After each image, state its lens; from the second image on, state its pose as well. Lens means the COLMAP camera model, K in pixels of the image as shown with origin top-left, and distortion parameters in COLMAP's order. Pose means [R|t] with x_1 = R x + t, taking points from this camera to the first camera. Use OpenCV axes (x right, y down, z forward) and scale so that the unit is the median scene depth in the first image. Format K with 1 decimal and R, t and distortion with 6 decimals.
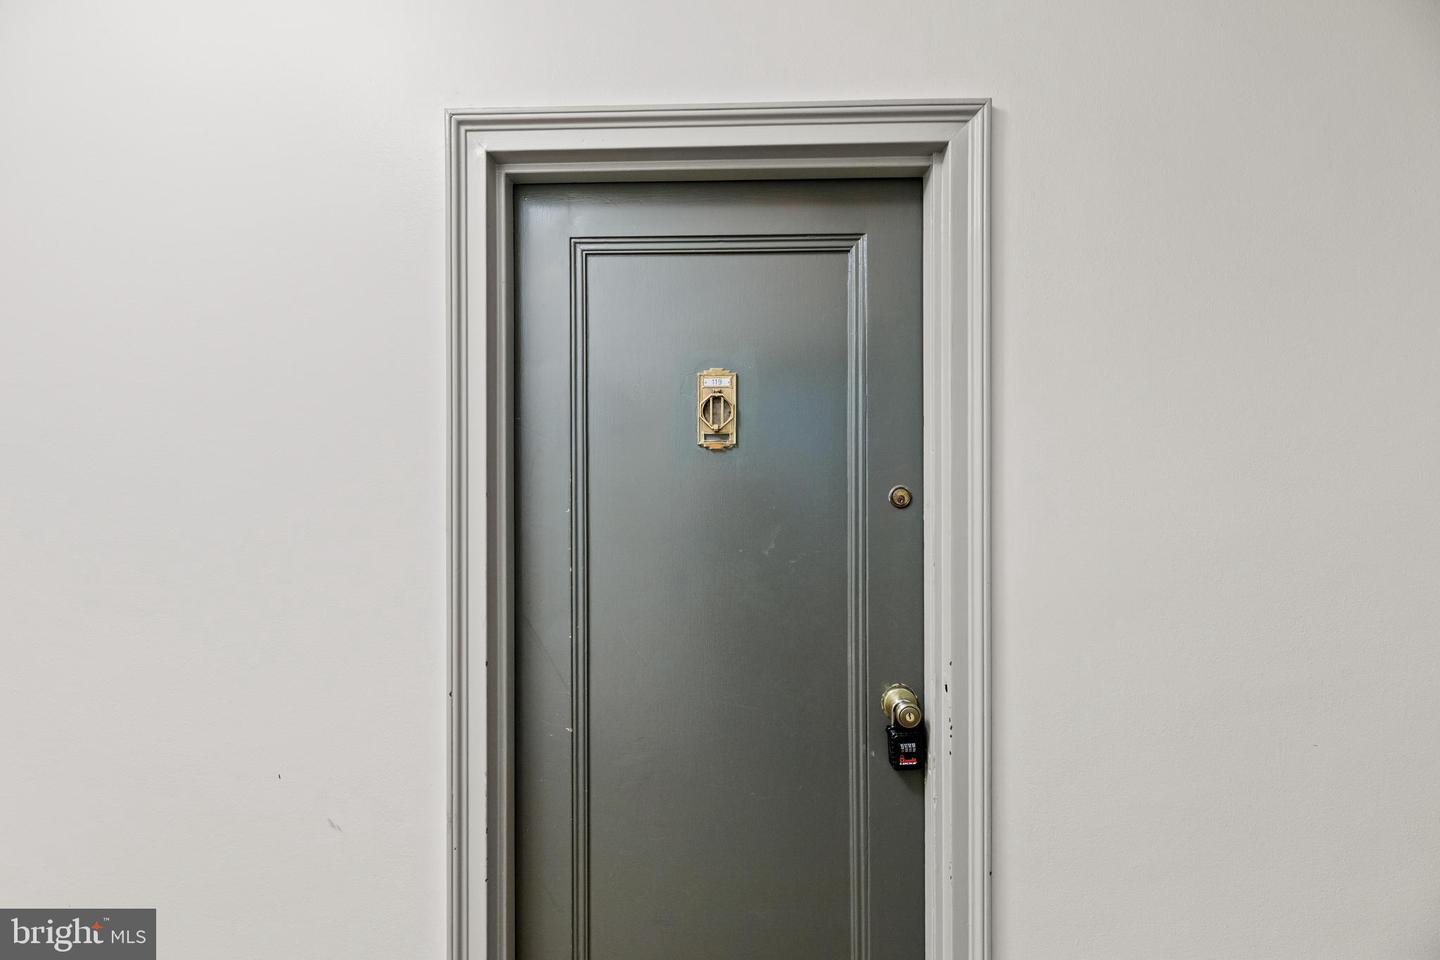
lens RADIAL K [[577.2, 0, 719.9], [0, 577.2, 476.6], [0, 0, 1]] dist [-0.002641, -0.002923]
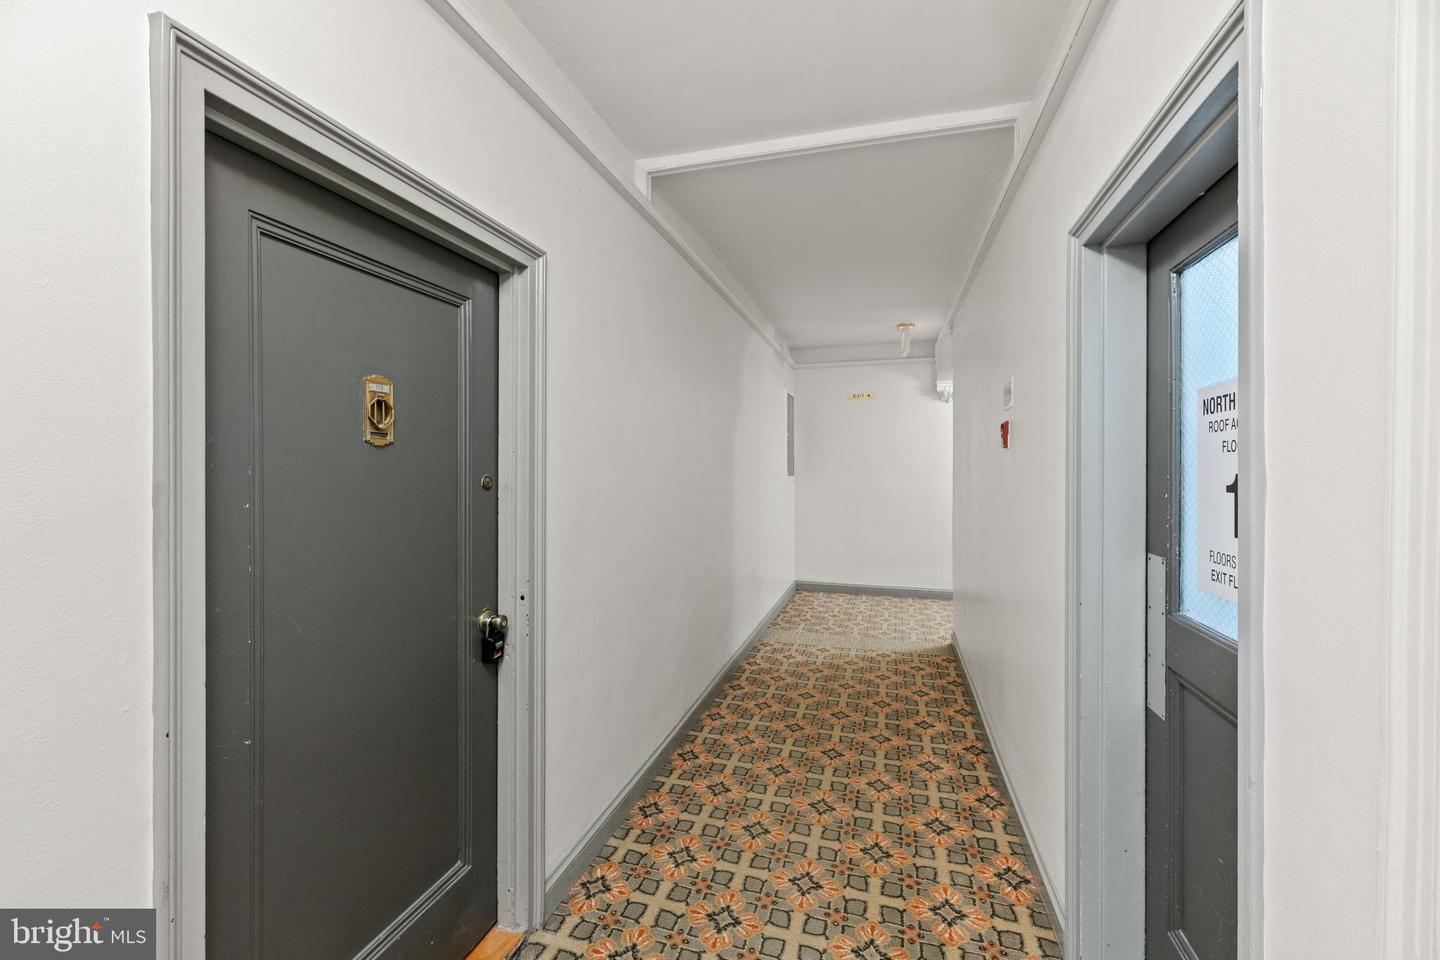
lens RADIAL K [[577.2, 0, 720.0], [0, 577.2, 471.1], [0, 0, 1]] dist [-0.002641, -0.002923]
pose [[0.249419, -0.007856, 0.968364, -0.977193], [-0.000893, 0.999965, 0.008342, -0.006040], [-0.968395, -0.002945, 0.249403, 0.044075]]
